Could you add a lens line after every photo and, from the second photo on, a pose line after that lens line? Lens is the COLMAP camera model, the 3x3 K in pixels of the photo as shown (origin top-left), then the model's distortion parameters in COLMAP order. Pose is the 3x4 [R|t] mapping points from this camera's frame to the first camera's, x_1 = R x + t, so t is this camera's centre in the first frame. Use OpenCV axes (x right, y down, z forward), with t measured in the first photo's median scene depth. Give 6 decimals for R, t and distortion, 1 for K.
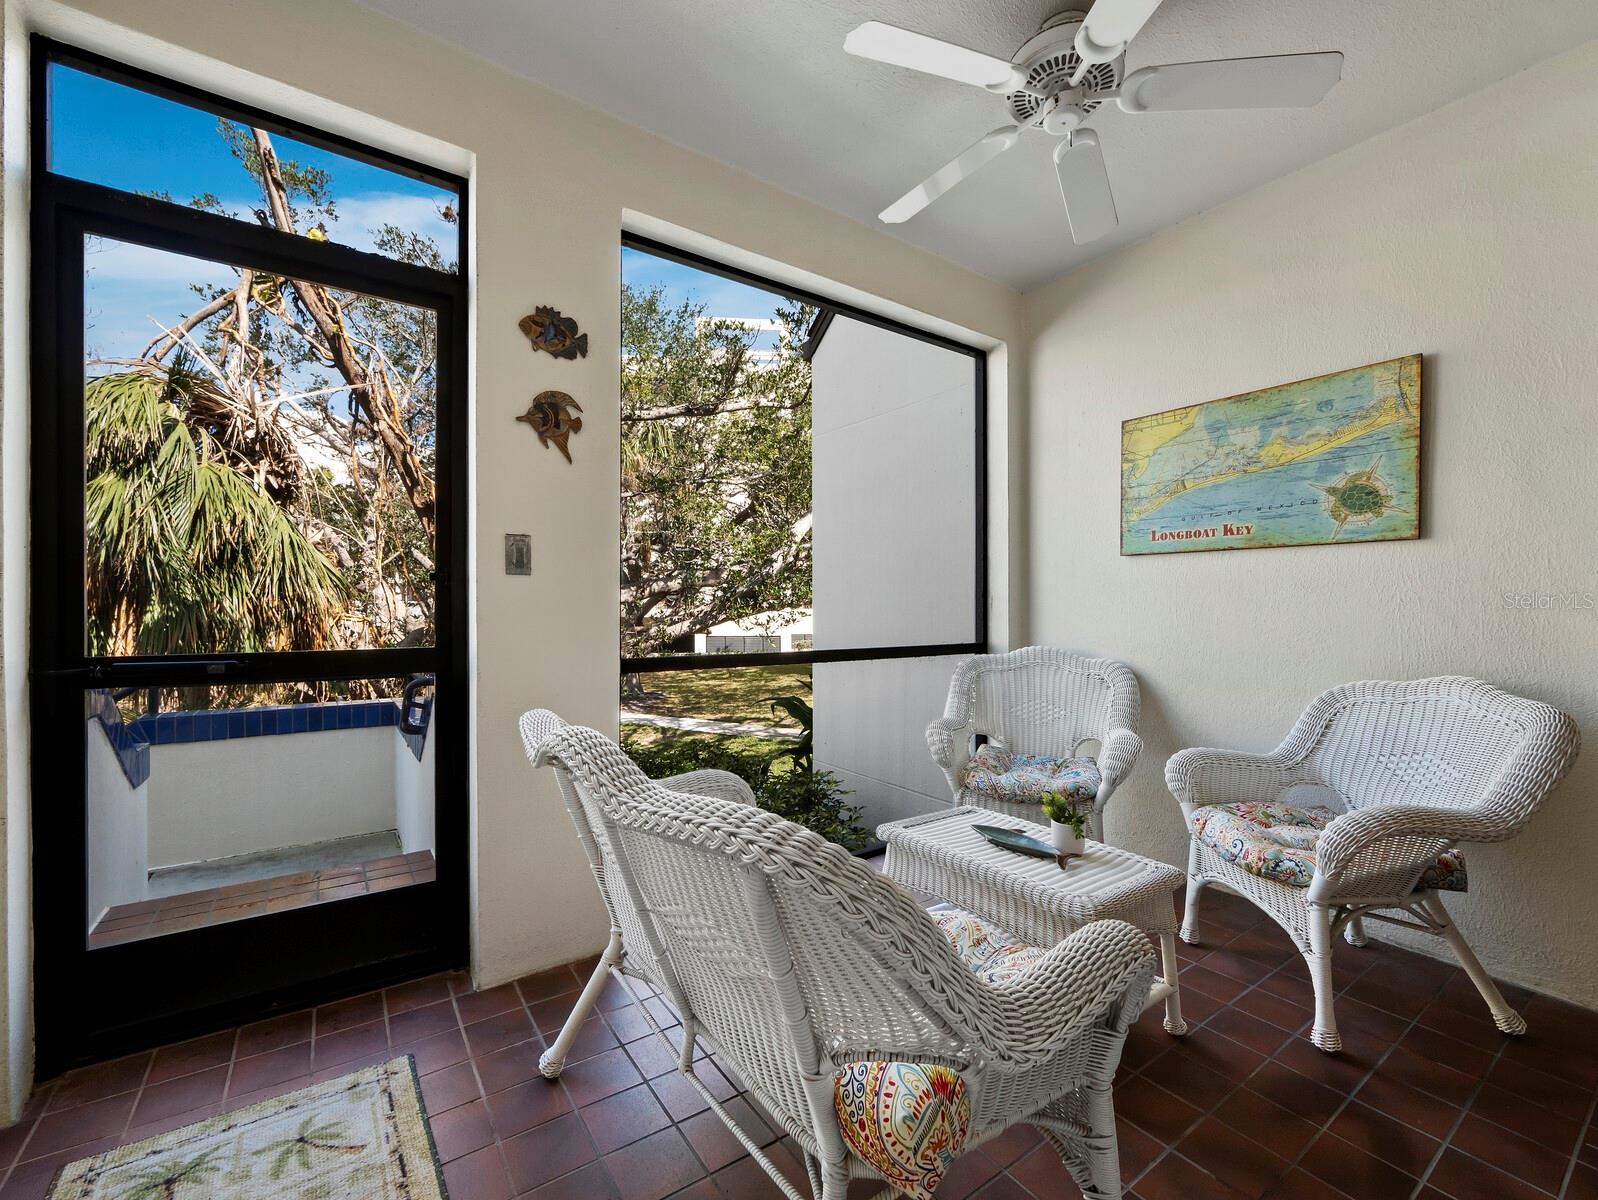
lens RADIAL K [[678.0, 0, 799.0], [0, 678.0, 600.0], [0, 0, 1]] dist [-0.000106, 0.000008]
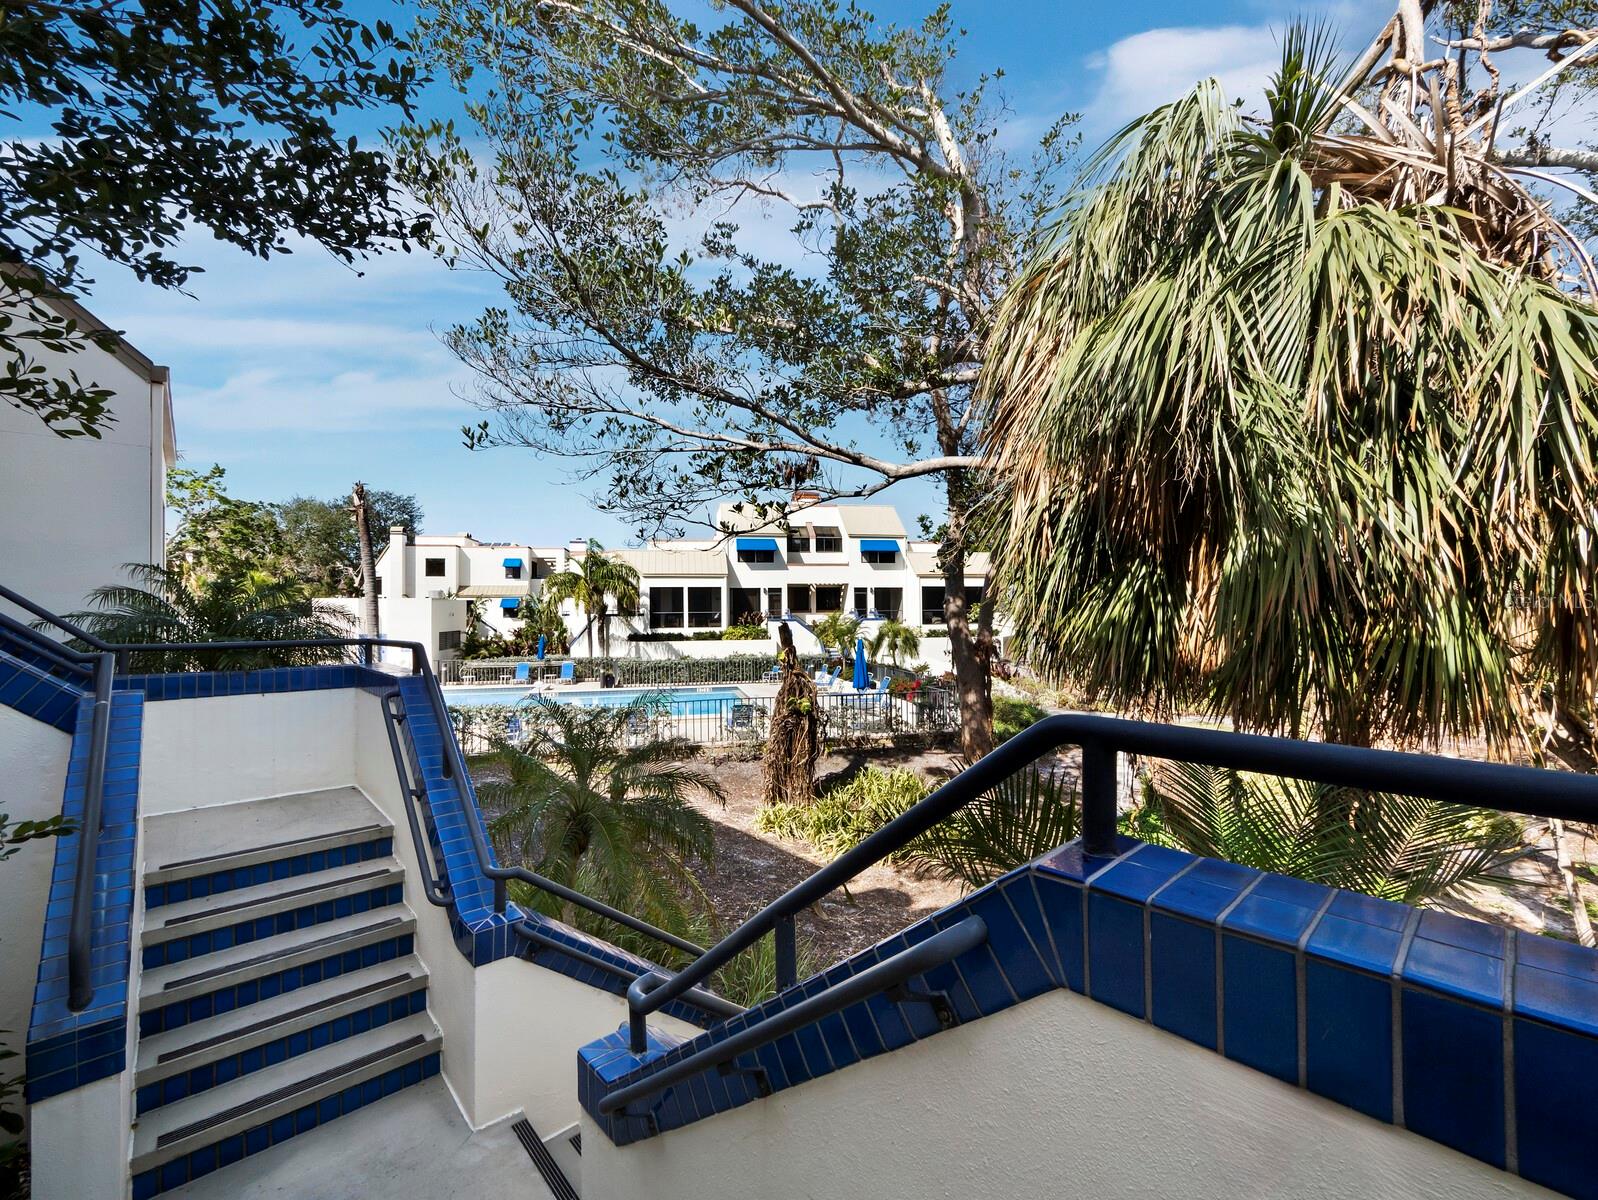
lens RADIAL K [[664.7, 0, 802.1], [0, 664.7, 605.7], [0, 0, 1]] dist [-0.003529, -0.000336]
pose [[0.132772, -0.007376, -0.991119, -0.520779], [0.015908, 0.999859, -0.005310, 0.055436], [0.991019, -0.015062, 0.132871, 0.625584]]
